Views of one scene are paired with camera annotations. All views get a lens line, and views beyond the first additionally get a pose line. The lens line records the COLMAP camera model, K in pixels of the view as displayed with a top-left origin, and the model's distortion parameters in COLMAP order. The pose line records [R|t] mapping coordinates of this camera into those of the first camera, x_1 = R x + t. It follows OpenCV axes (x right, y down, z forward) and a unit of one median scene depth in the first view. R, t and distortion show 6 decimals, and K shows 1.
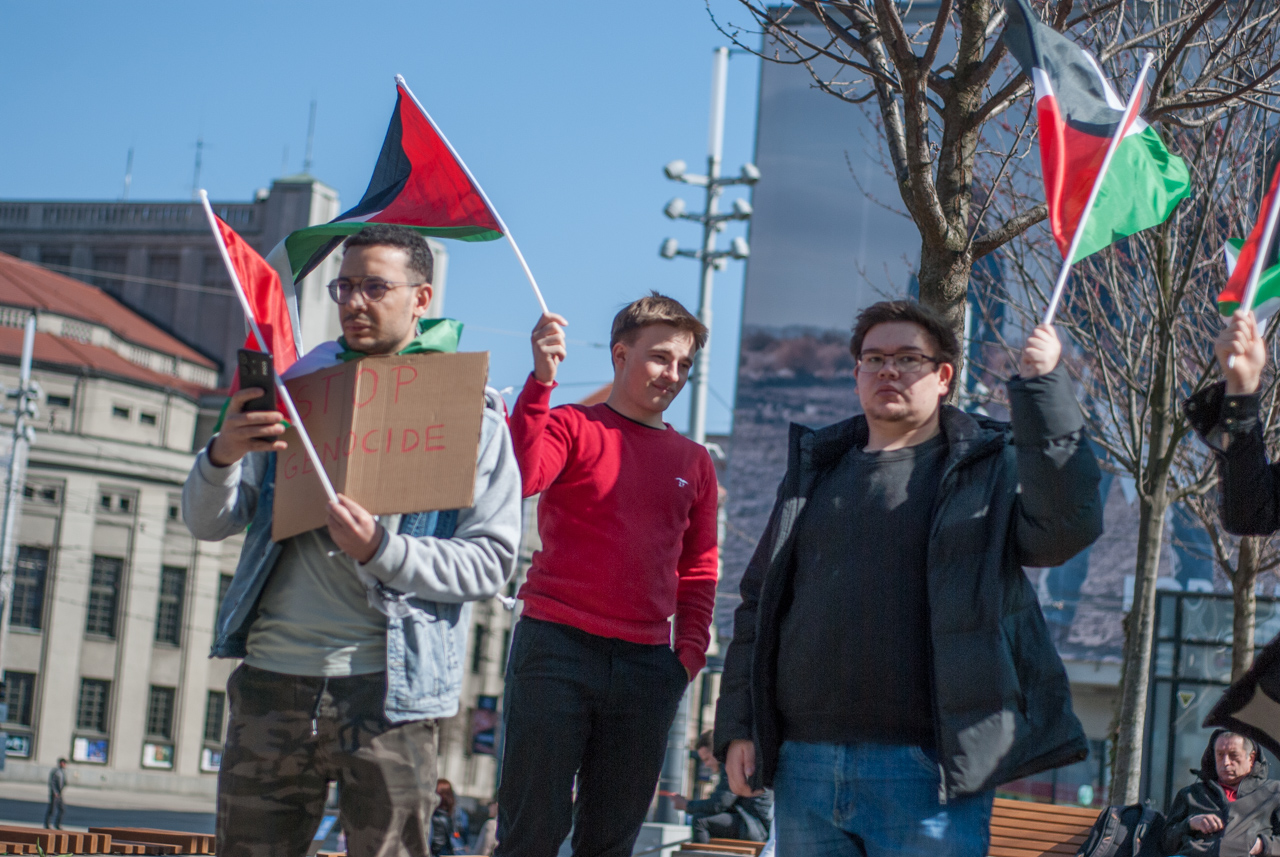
lens RADIAL K [[2789.2, 0, 629.2], [0, 2789.2, 427.9], [0, 0, 1]] dist [-0.016454, 0.000000]
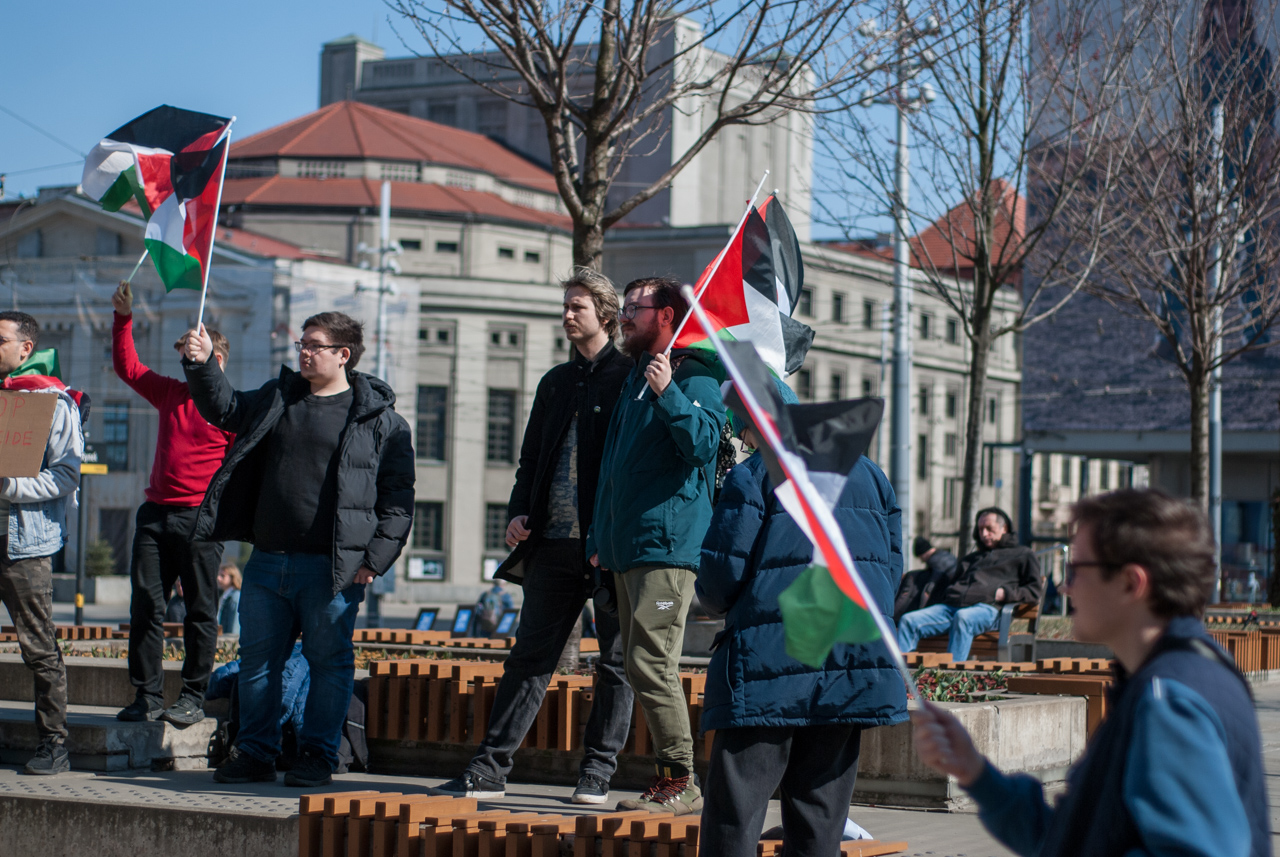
lens RADIAL K [[2789.2, 0, 641.4], [0, 2789.2, 416.6], [0, 0, 1]] dist [-0.016454, 0.000000]
pose [[0.984987, -0.068103, -0.158625, 0.056659], [0.078624, 0.995035, 0.061017, -0.007338], [0.153682, -0.072573, 0.985452, -0.078699]]
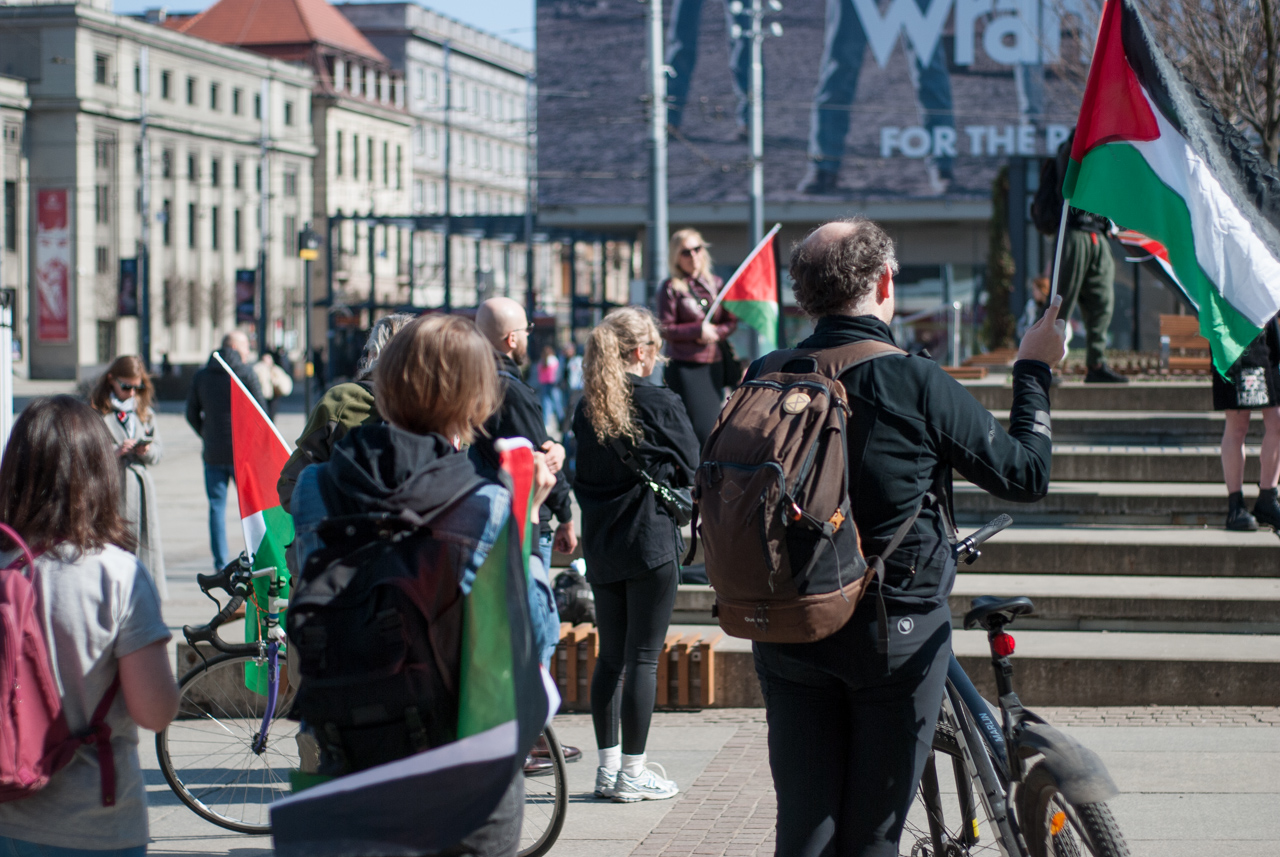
lens RADIAL K [[2789.2, 0, 637.8], [0, 2789.2, 430.8], [0, 0, 1]] dist [-0.016454, 0.000000]
pose [[0.982926, -0.093555, 0.158444, -0.120918], [0.065939, 0.982999, 0.171361, -0.029927], [-0.171782, -0.157987, 0.972384, -0.163162]]
